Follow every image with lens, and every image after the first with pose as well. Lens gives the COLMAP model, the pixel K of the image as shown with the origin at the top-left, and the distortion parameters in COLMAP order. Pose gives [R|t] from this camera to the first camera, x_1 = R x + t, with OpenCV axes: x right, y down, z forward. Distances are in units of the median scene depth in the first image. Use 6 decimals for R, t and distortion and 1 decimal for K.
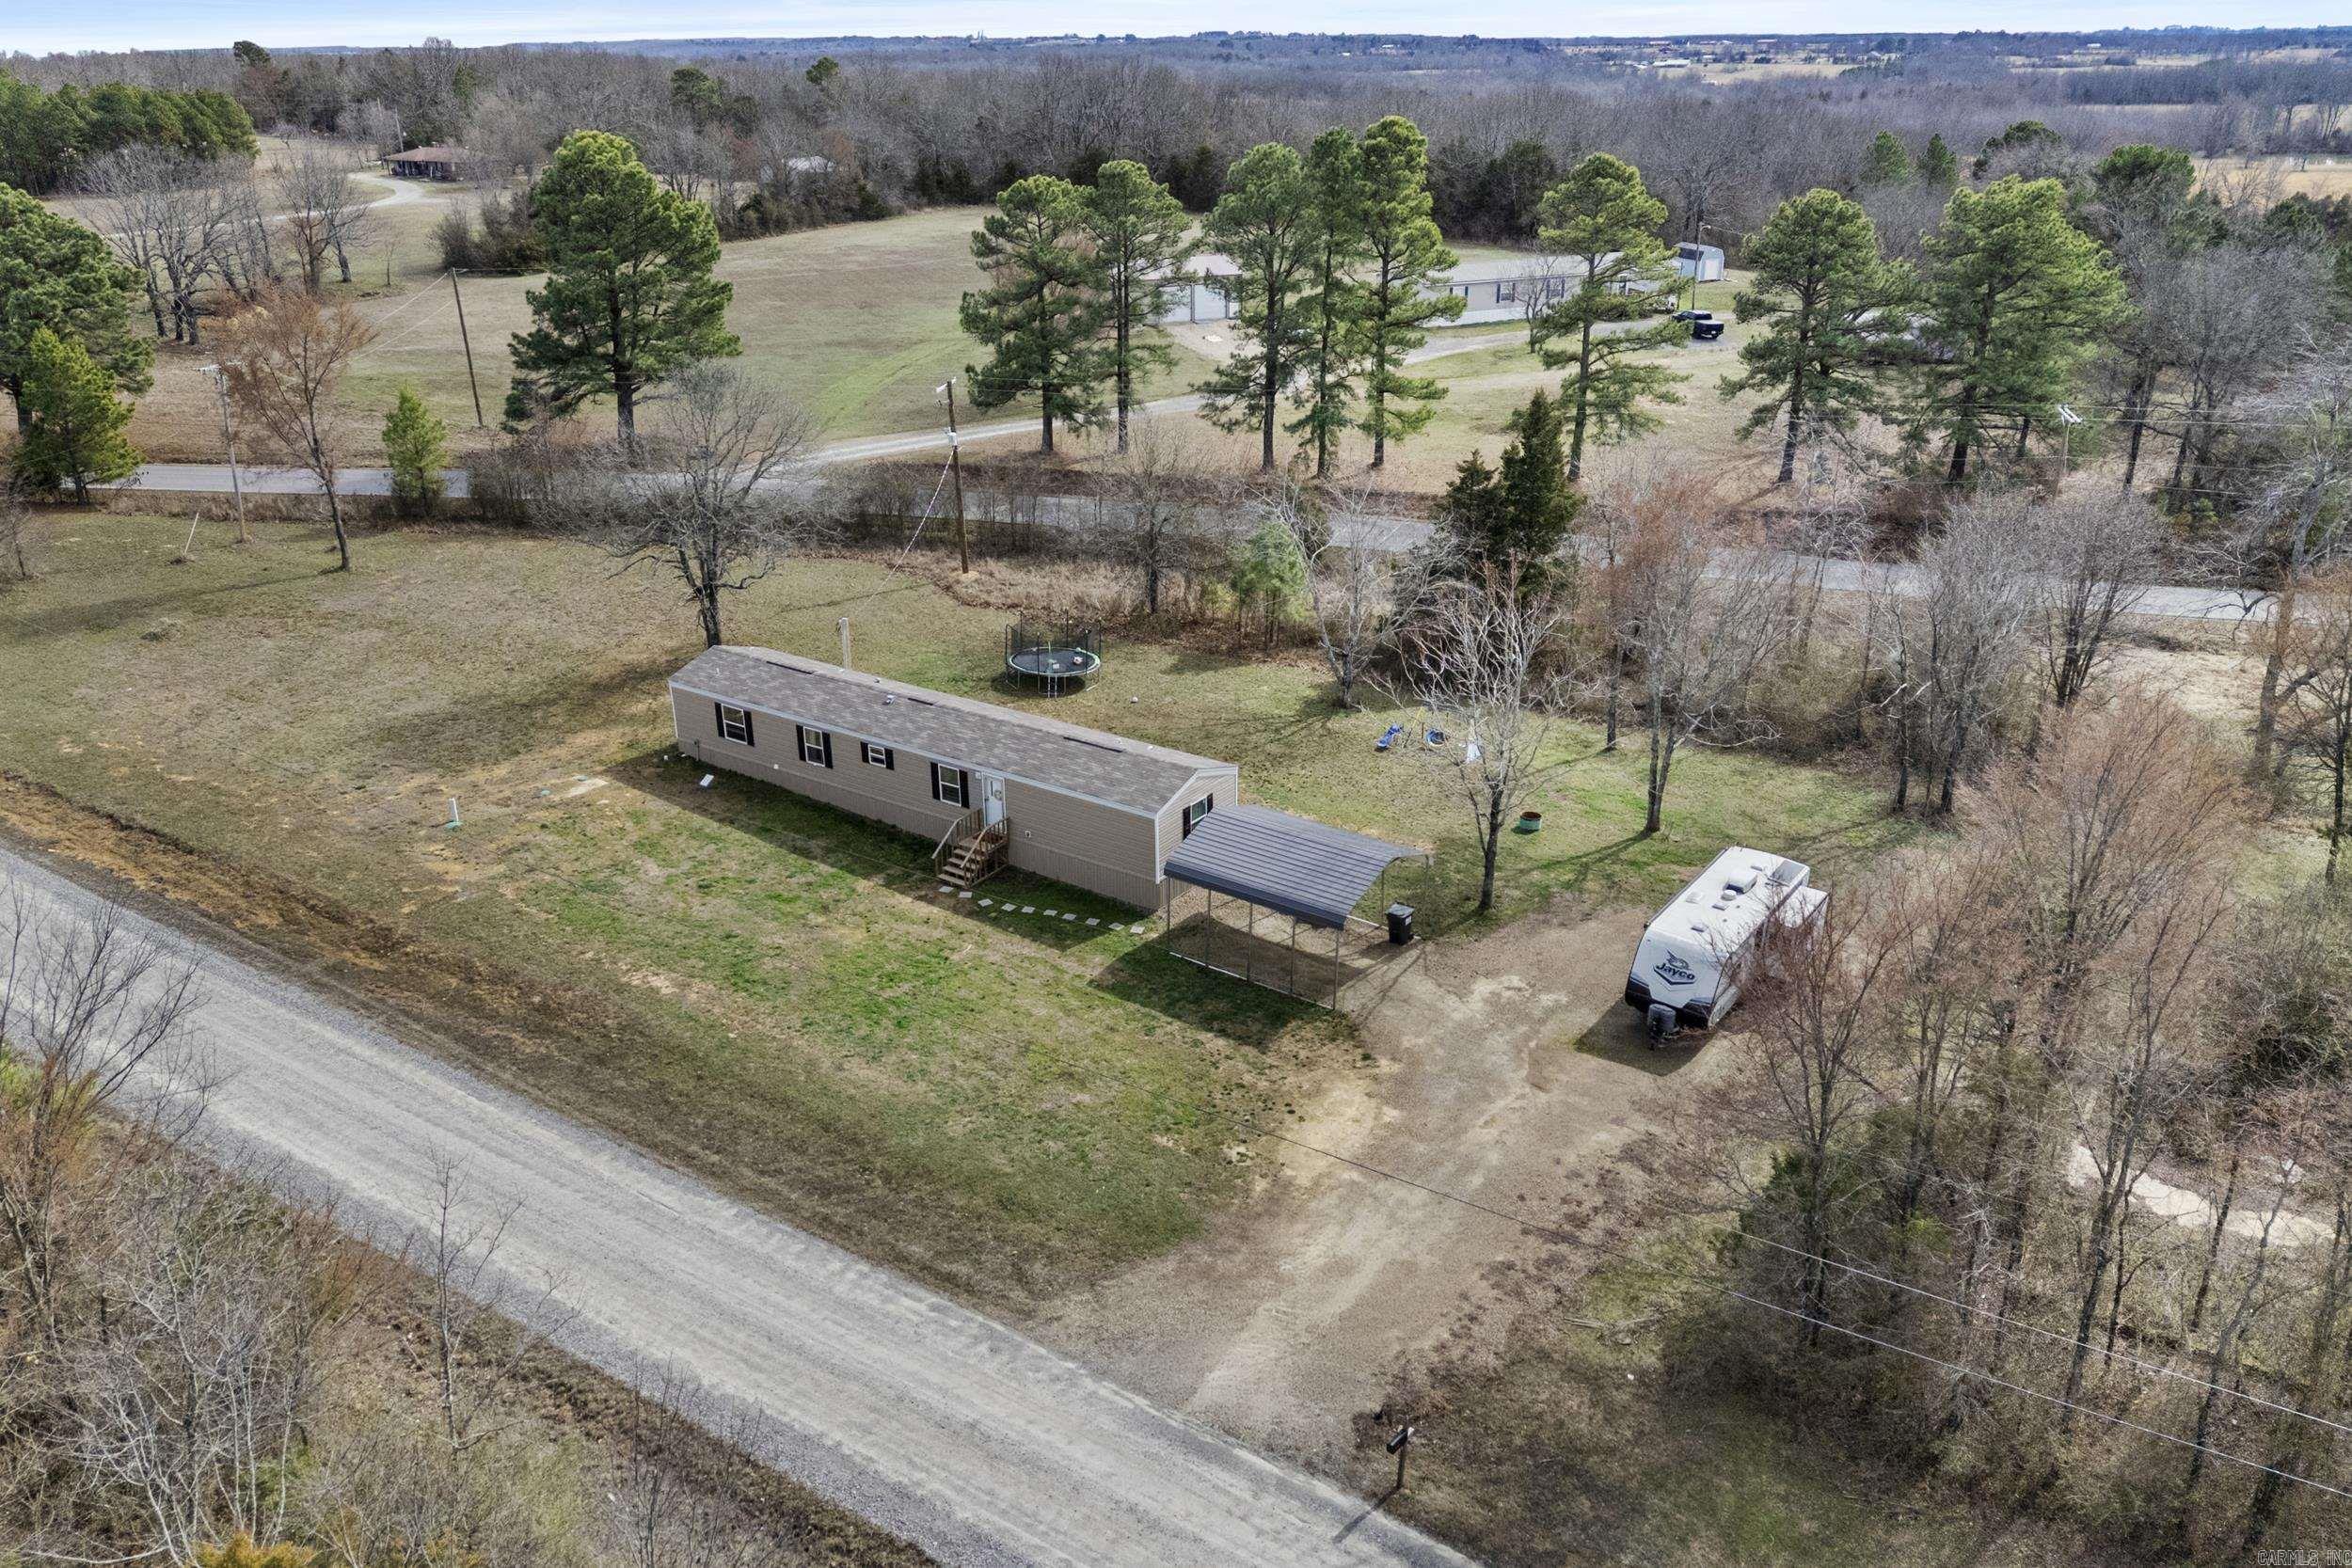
lens RADIAL K [[1798.7, 0, 1176.0], [0, 1798.7, 784.0], [0, 0, 1]] dist [0.092724, -0.098844]
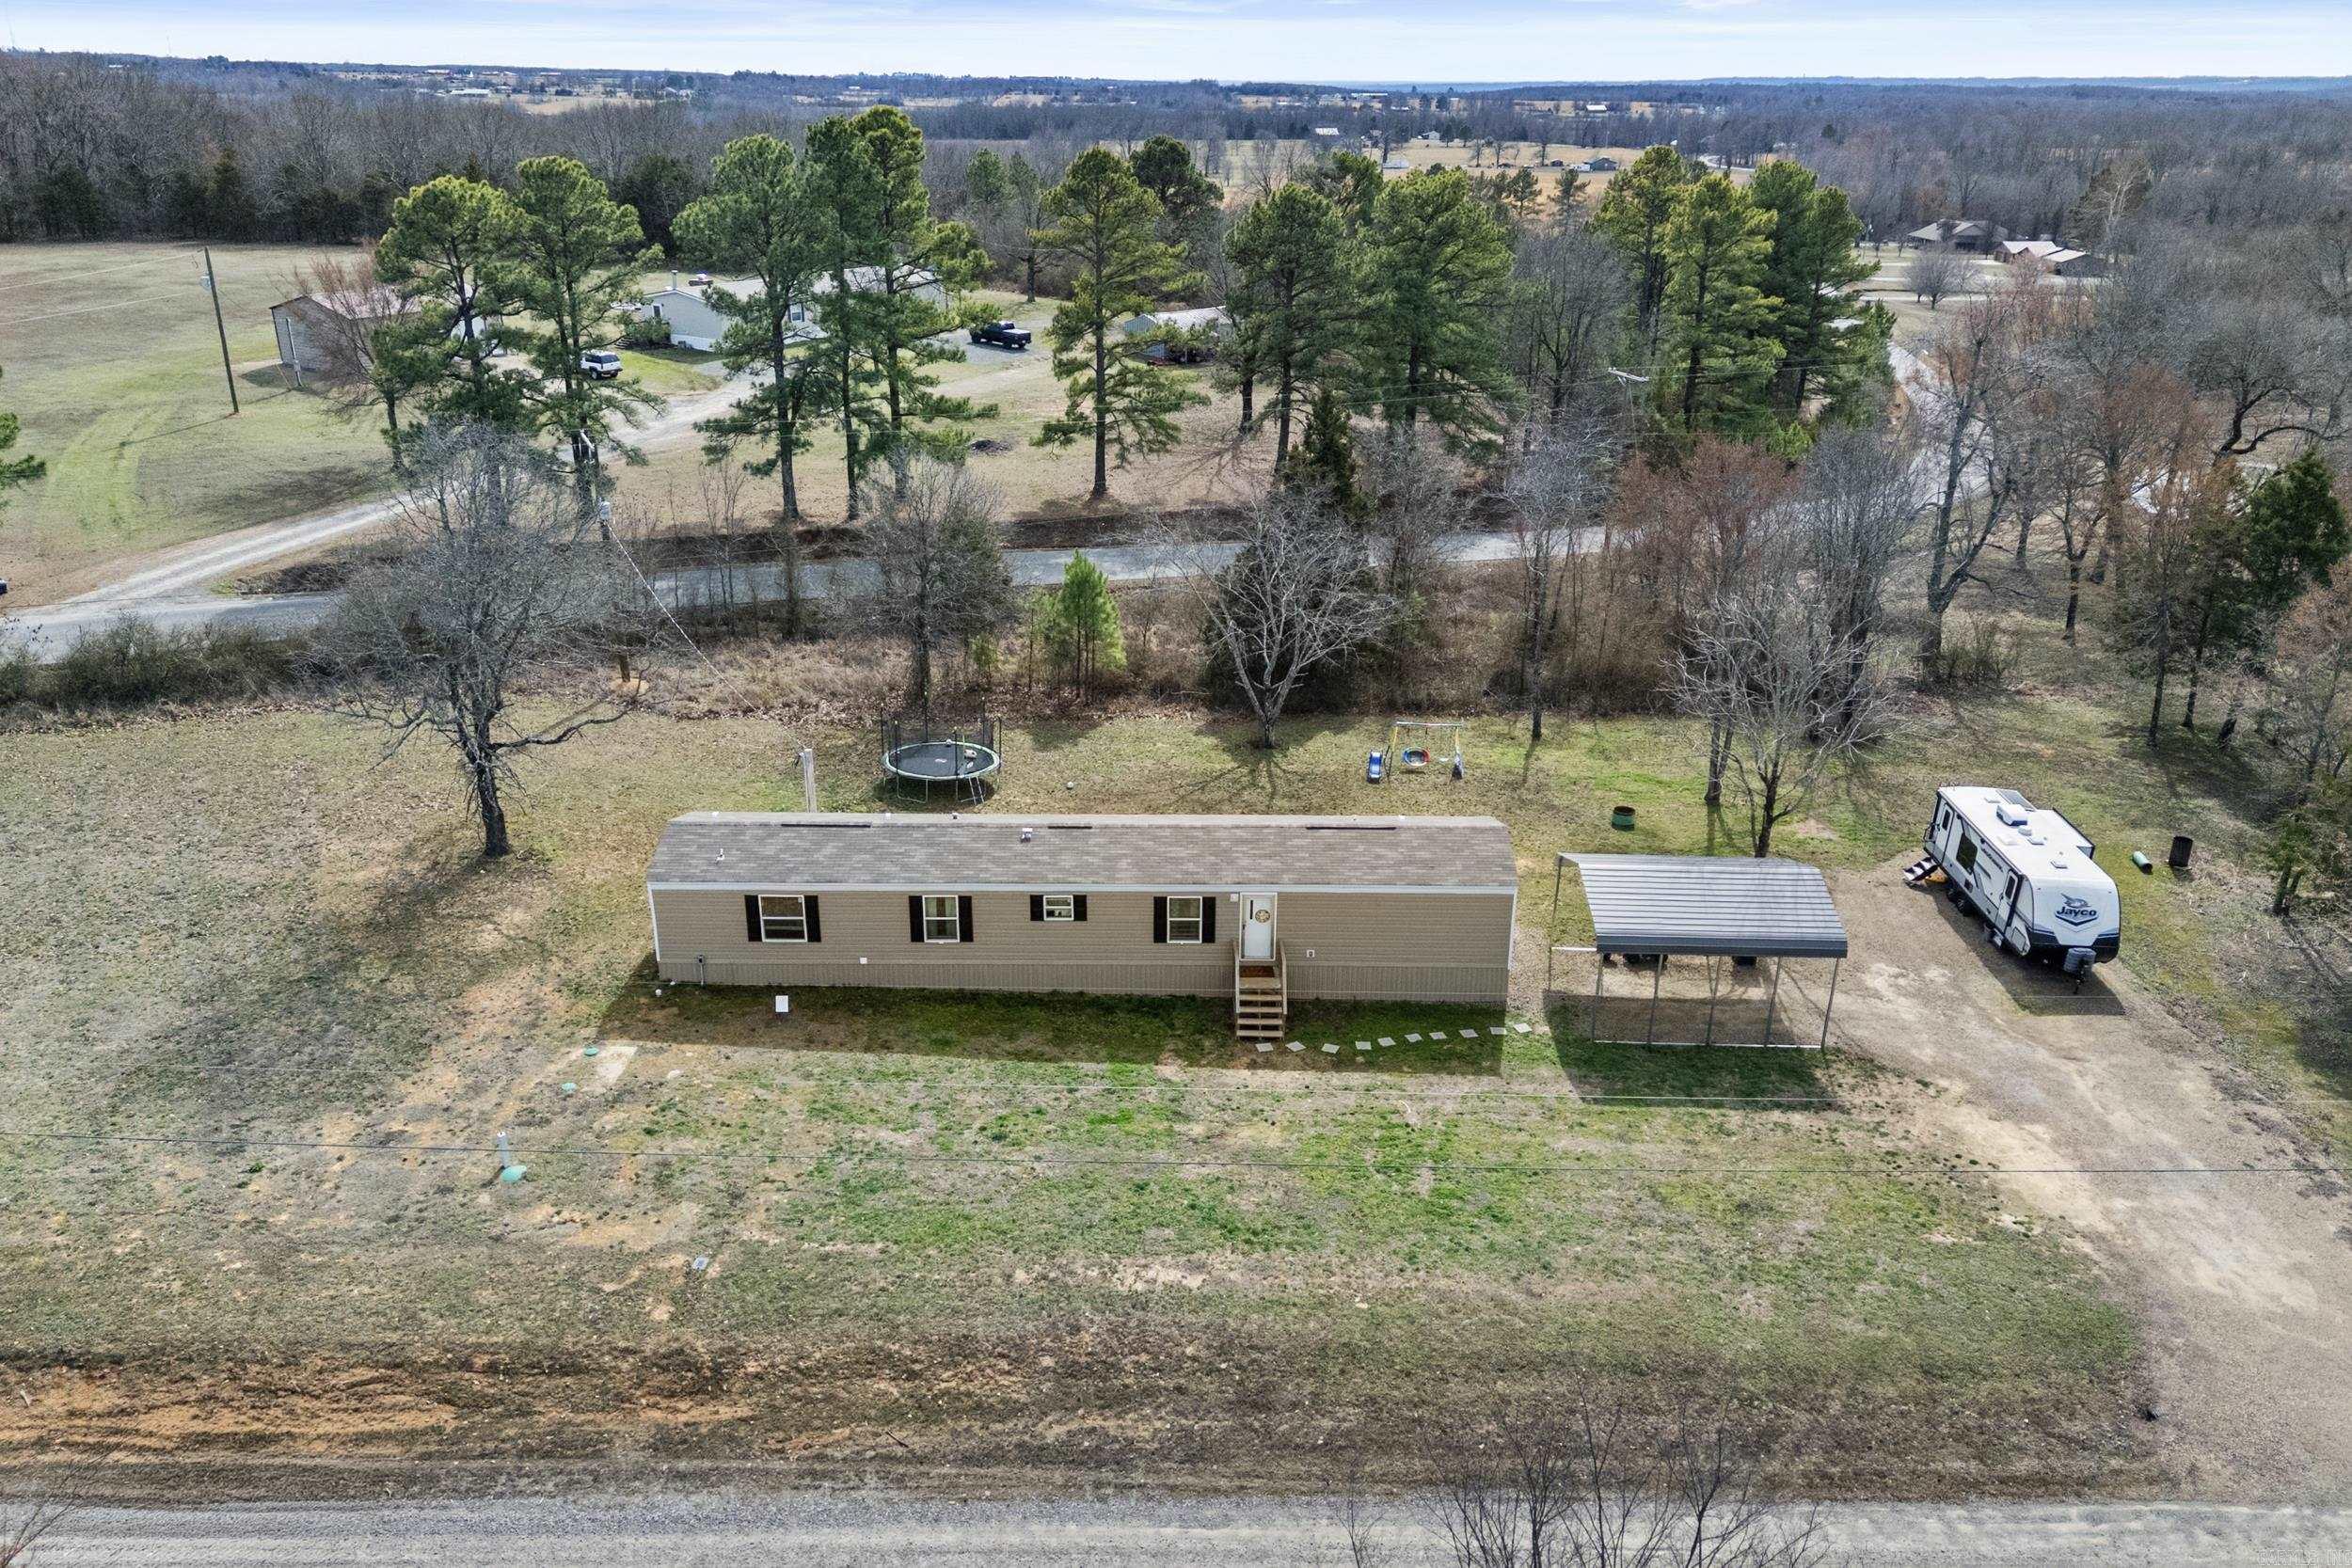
lens RADIAL K [[1798.7, 0, 1176.0], [0, 1798.7, 784.0], [0, 0, 1]] dist [0.092724, -0.098844]
pose [[0.811037, -0.196645, 0.550954, -0.526727], [0.206108, 0.977472, 0.045474, -0.089767], [-0.547484, 0.076675, 0.833296, 0.333843]]
